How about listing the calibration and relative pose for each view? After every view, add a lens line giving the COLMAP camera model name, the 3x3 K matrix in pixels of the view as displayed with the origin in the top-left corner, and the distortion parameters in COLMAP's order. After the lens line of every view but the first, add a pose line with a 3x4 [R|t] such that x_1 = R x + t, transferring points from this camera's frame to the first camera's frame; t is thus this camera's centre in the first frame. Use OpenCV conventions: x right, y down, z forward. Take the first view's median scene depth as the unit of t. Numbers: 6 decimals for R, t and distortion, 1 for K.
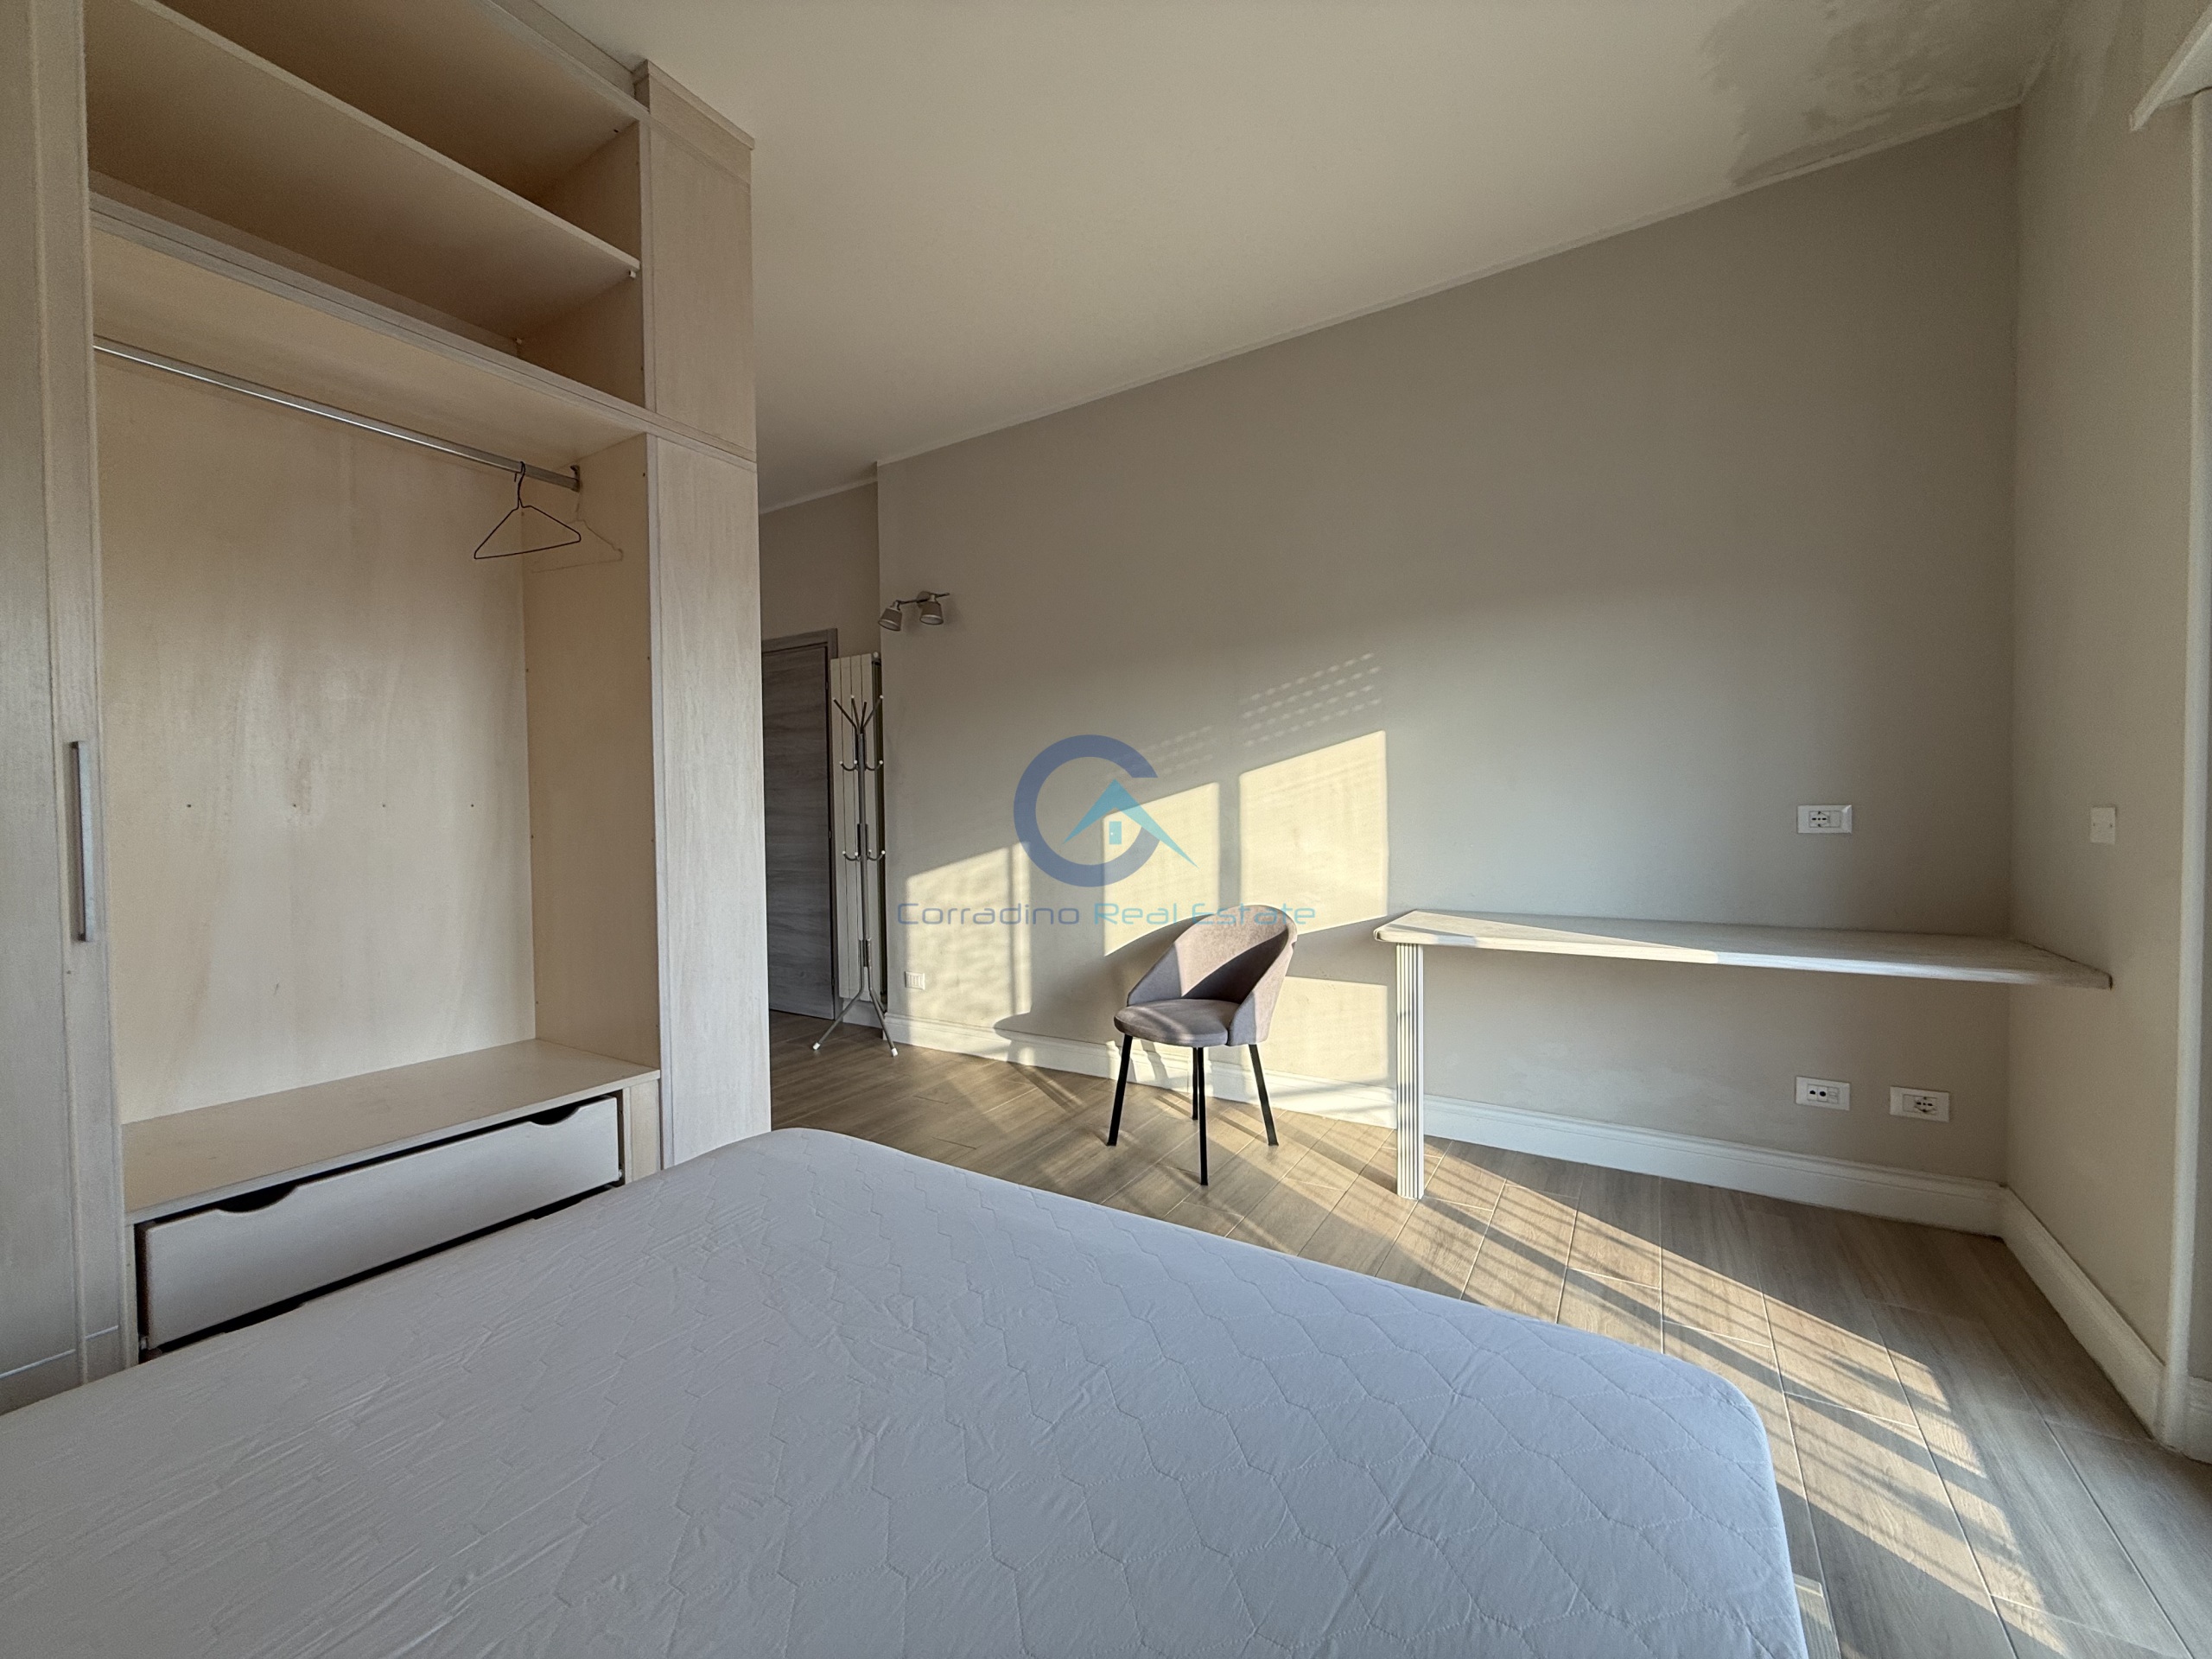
lens RADIAL K [[882.0, 0, 1106.1], [0, 882.0, 826.0], [0, 0, 1]] dist [0.002017, 0.000126]
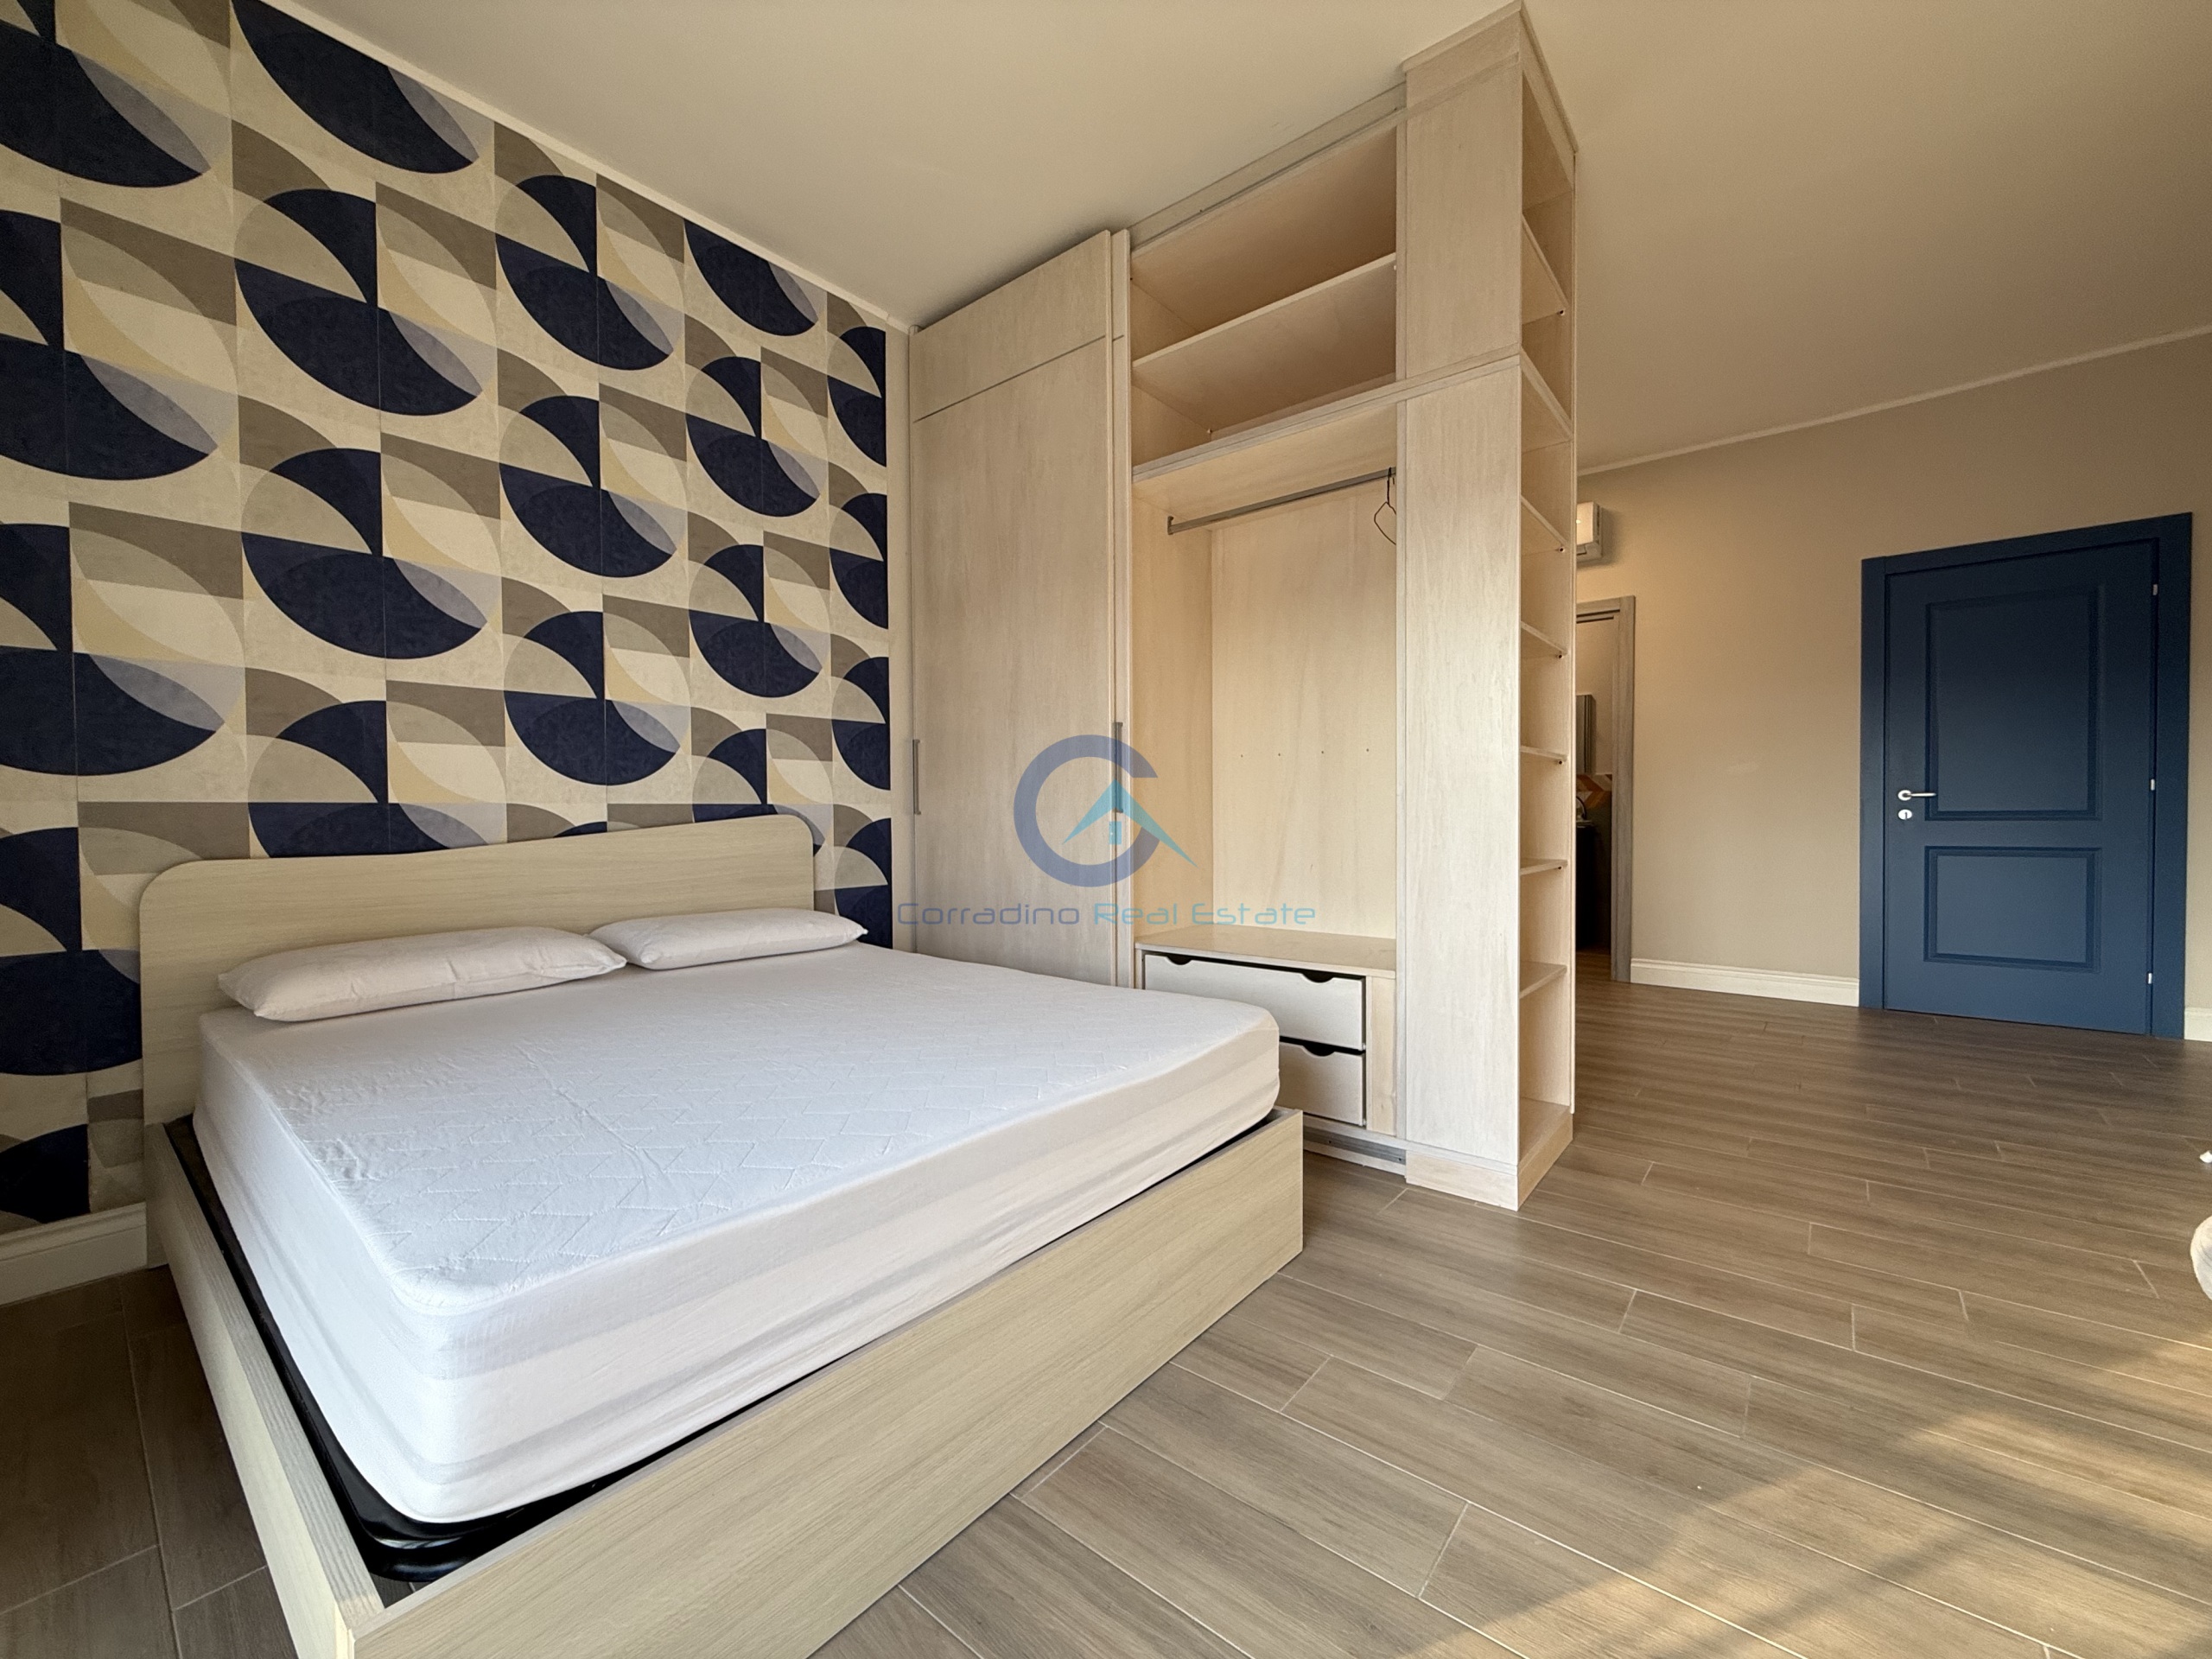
lens RADIAL K [[882.0, 0, 1106.3], [0, 882.0, 829.5], [0, 0, 1]] dist [0.002017, 0.000126]
pose [[-0.138617, 0.027658, -0.989960, 0.636963], [-0.009729, 0.999524, 0.029287, 0.065403], [0.990298, 0.013691, -0.138282, 0.771110]]
